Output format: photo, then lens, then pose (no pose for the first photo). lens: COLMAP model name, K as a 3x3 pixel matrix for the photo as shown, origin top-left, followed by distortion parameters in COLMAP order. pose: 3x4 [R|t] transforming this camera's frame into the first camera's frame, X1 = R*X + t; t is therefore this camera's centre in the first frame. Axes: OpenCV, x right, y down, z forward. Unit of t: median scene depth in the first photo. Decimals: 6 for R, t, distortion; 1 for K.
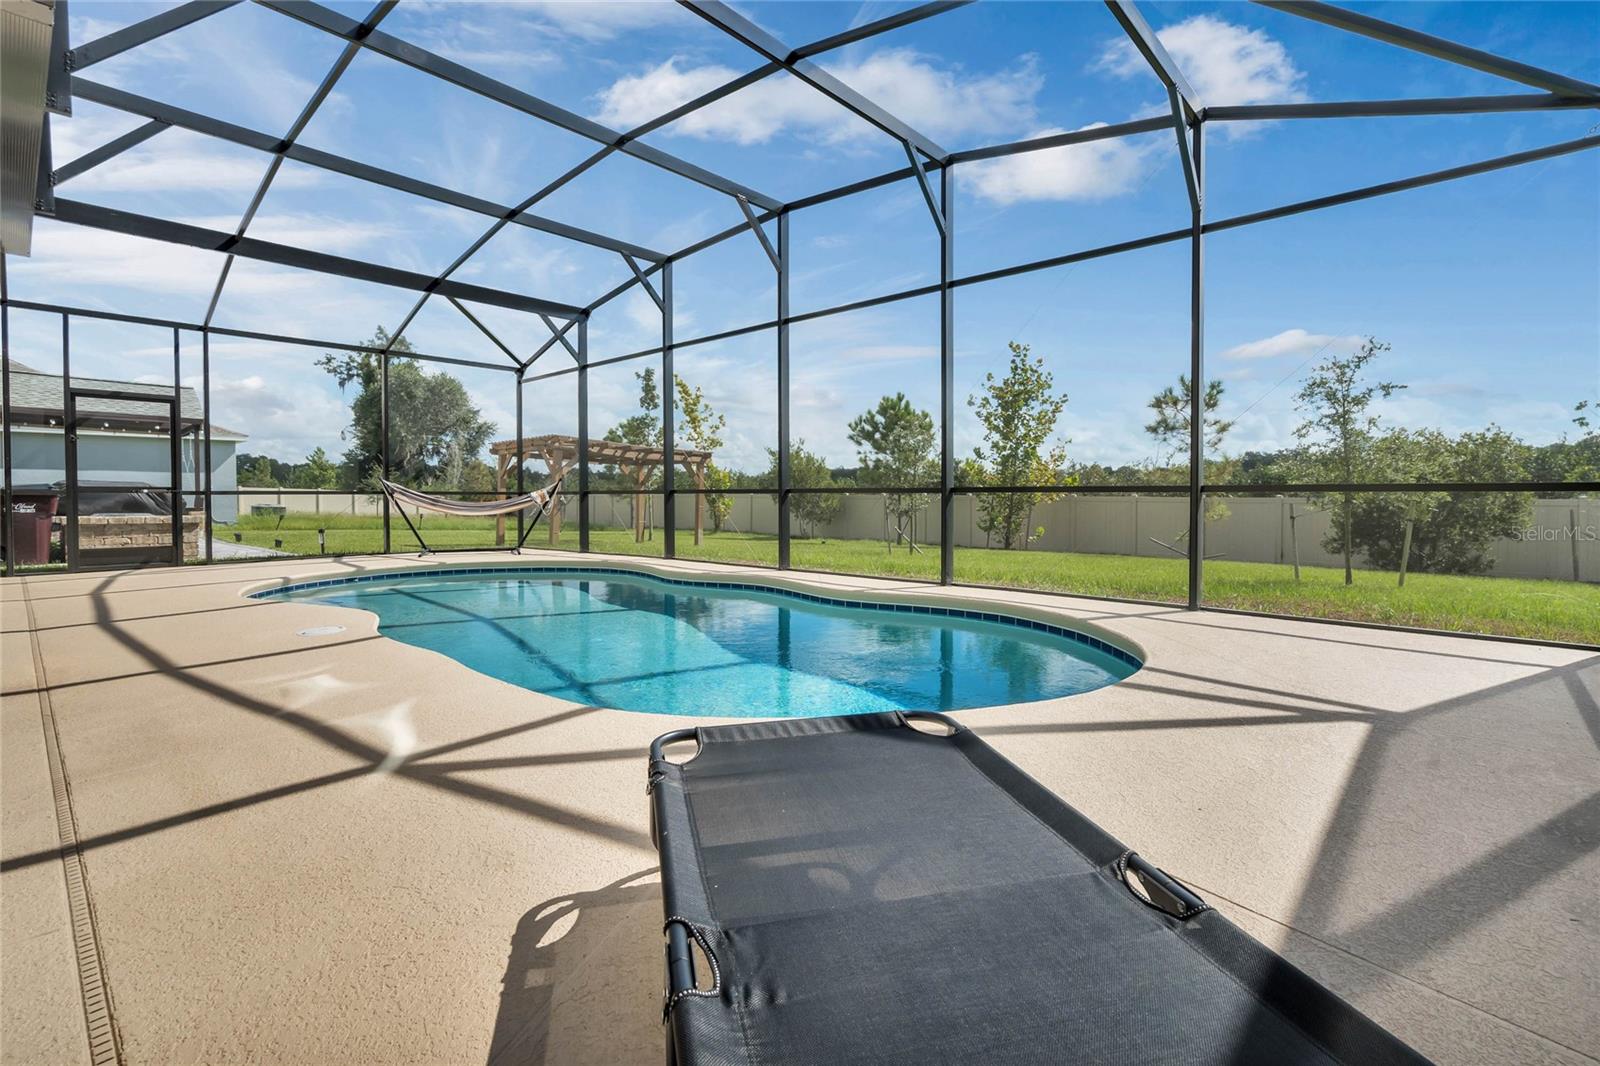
lens RADIAL K [[723.0, 0, 800.0], [0, 723.0, 533.0], [0, 0, 1]] dist [-0.000269, 0.000082]
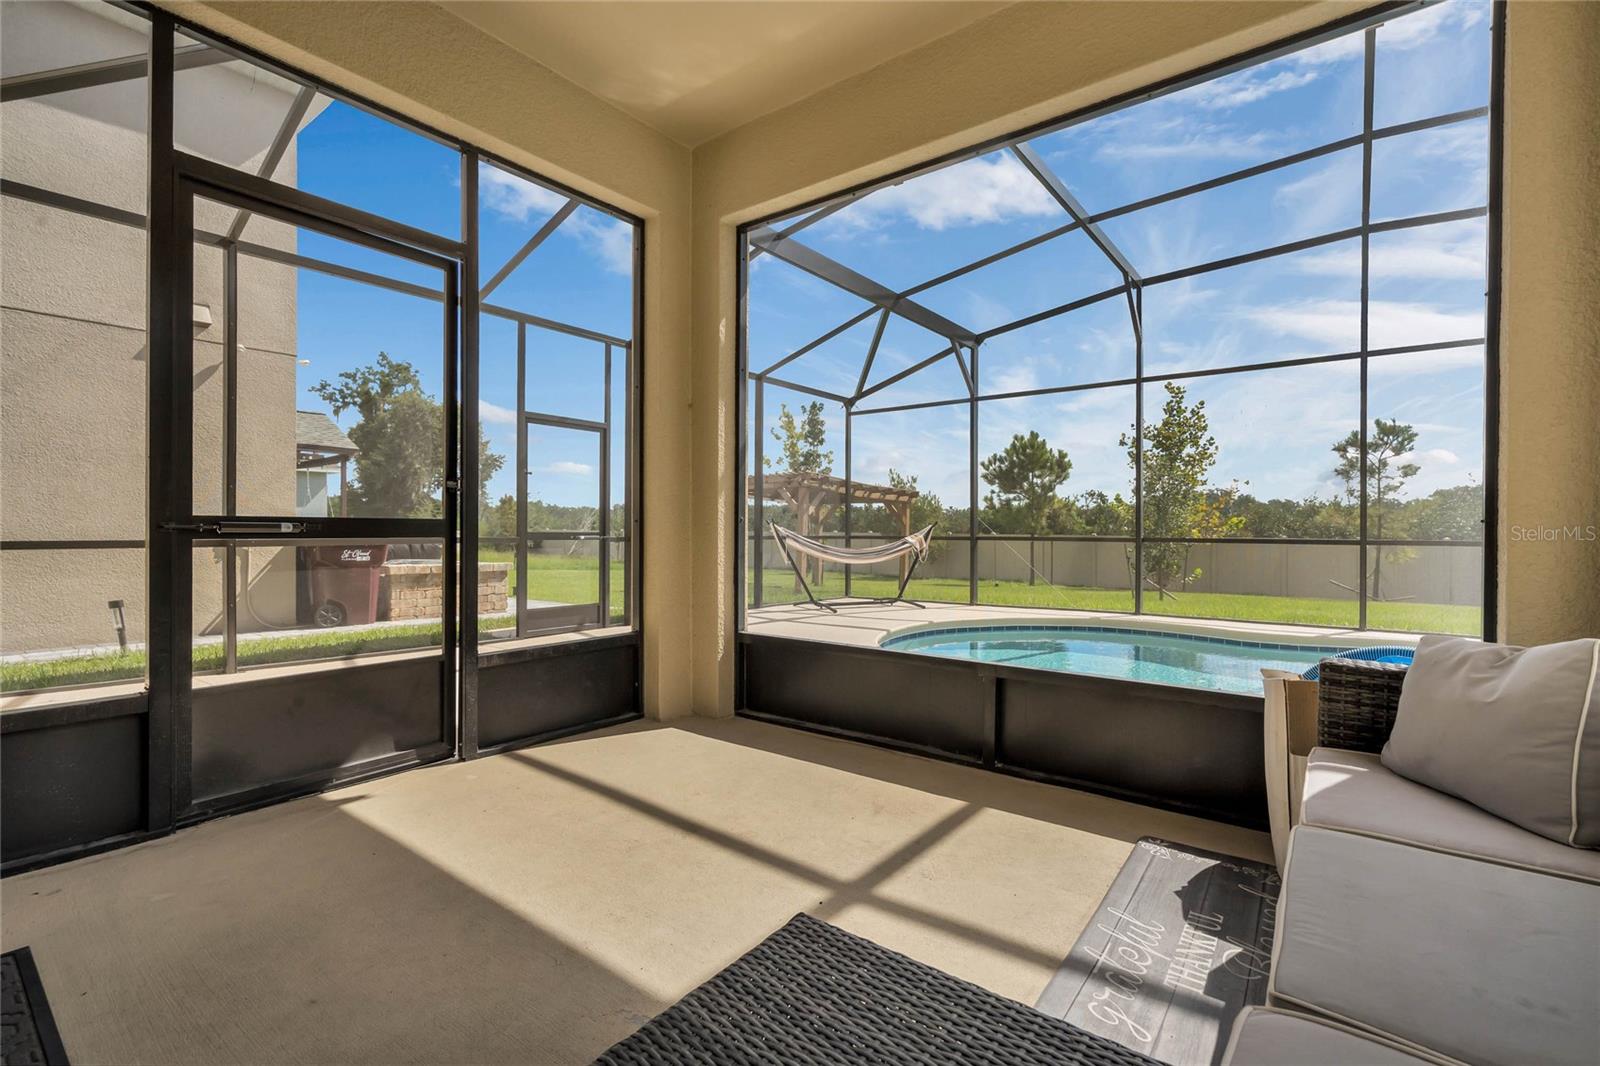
lens RADIAL K [[723.0, 0, 800.0], [0, 723.0, 533.0], [0, 0, 1]] dist [-0.000269, 0.000082]
pose [[0.996702, 0.005422, 0.080969, -0.284391], [-0.001416, 0.998775, -0.049461, -0.008782], [-0.081138, 0.049184, 0.995489, 0.061993]]
